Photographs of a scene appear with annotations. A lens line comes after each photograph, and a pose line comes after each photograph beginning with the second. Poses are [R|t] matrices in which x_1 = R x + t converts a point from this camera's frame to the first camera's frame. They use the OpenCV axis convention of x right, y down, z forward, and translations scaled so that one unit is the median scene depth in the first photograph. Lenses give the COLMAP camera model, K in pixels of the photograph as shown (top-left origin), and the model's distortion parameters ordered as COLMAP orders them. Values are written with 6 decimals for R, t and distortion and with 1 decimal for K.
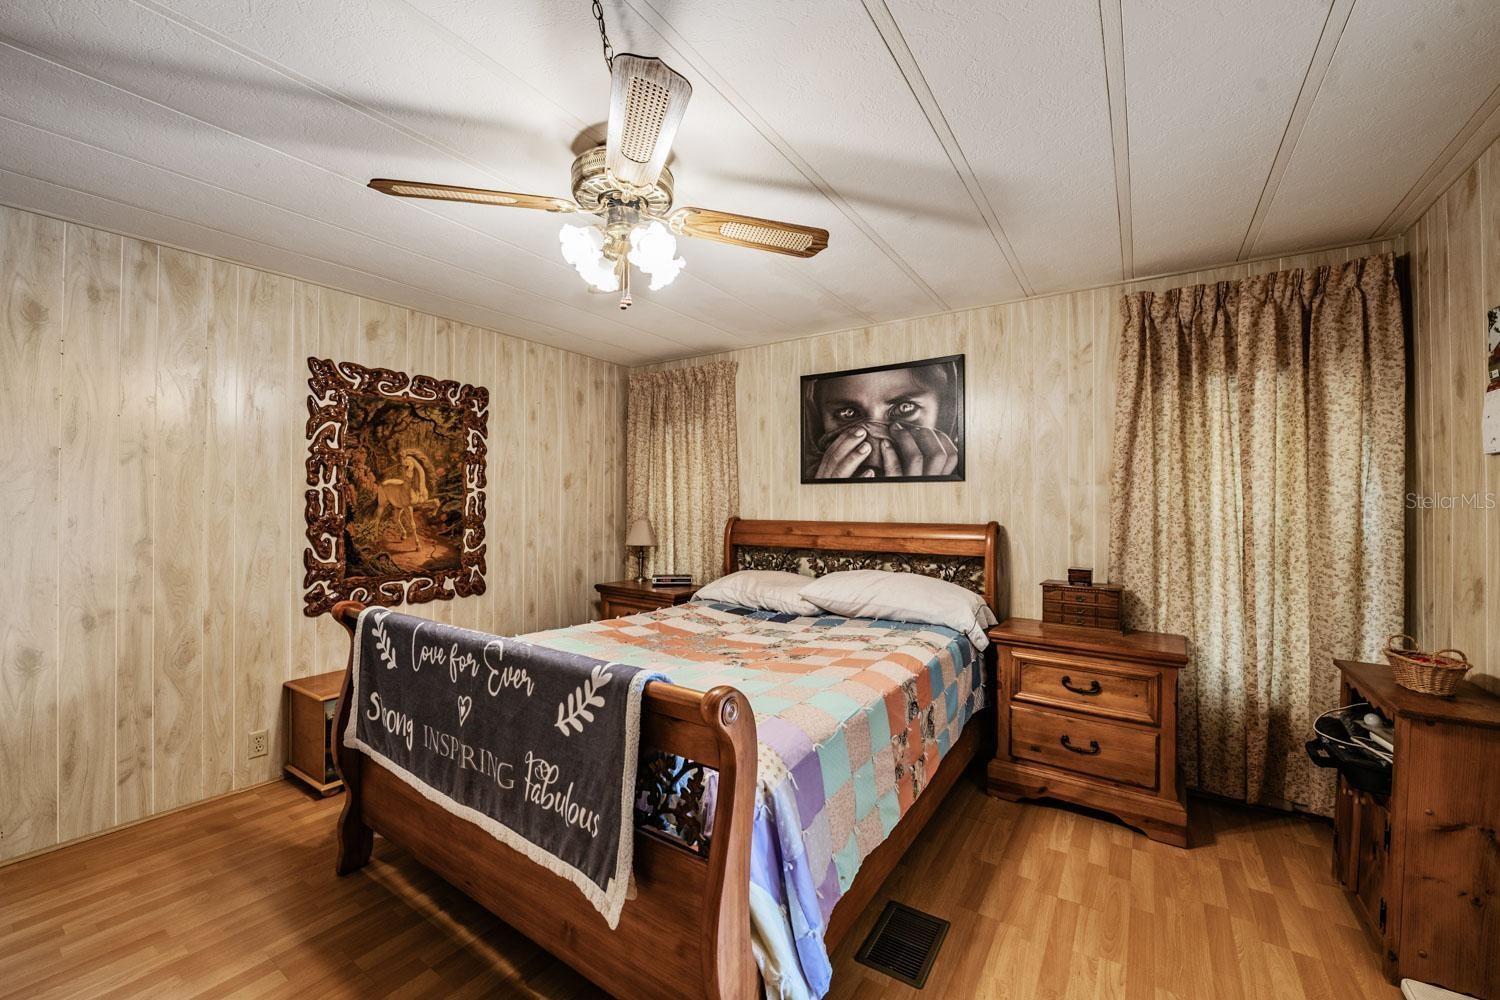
lens RADIAL K [[611.1, 0, 762.6], [0, 611.1, 508.3], [0, 0, 1]] dist [-0.013628, -0.000259]
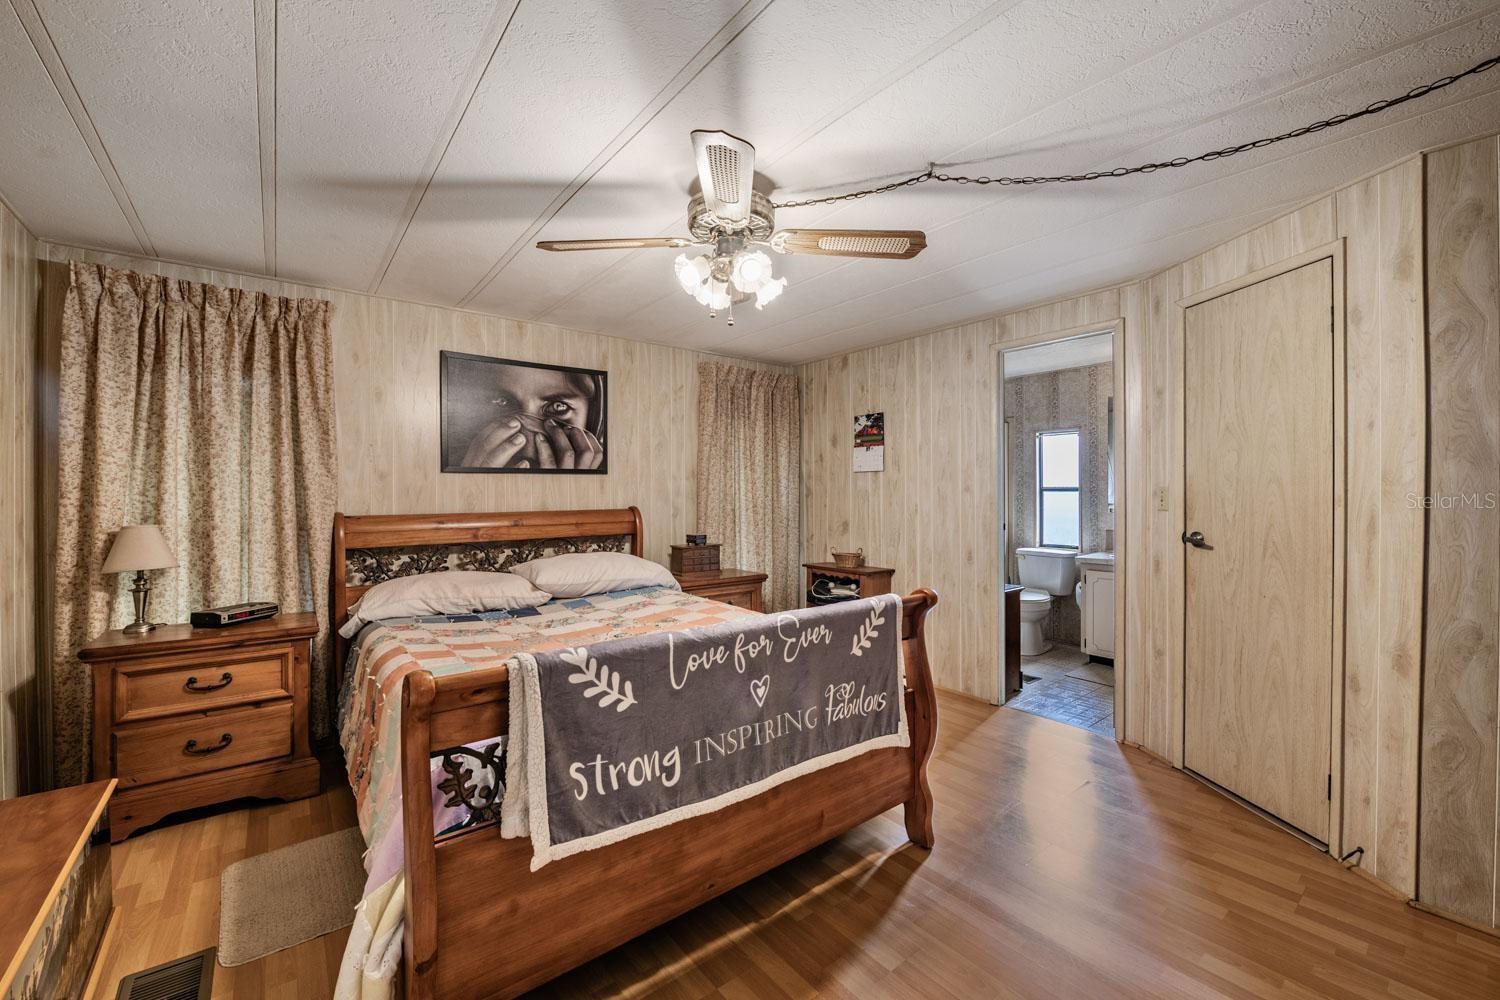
lens RADIAL K [[612.2, 0, 760.4], [0, 612.2, 503.8], [0, 0, 1]] dist [0.000443, -0.000264]
pose [[0.273822, -0.024719, 0.961463, -0.827246], [0.012254, 0.999678, 0.022211, -0.009882], [-0.961702, 0.005700, 0.274037, 0.386446]]
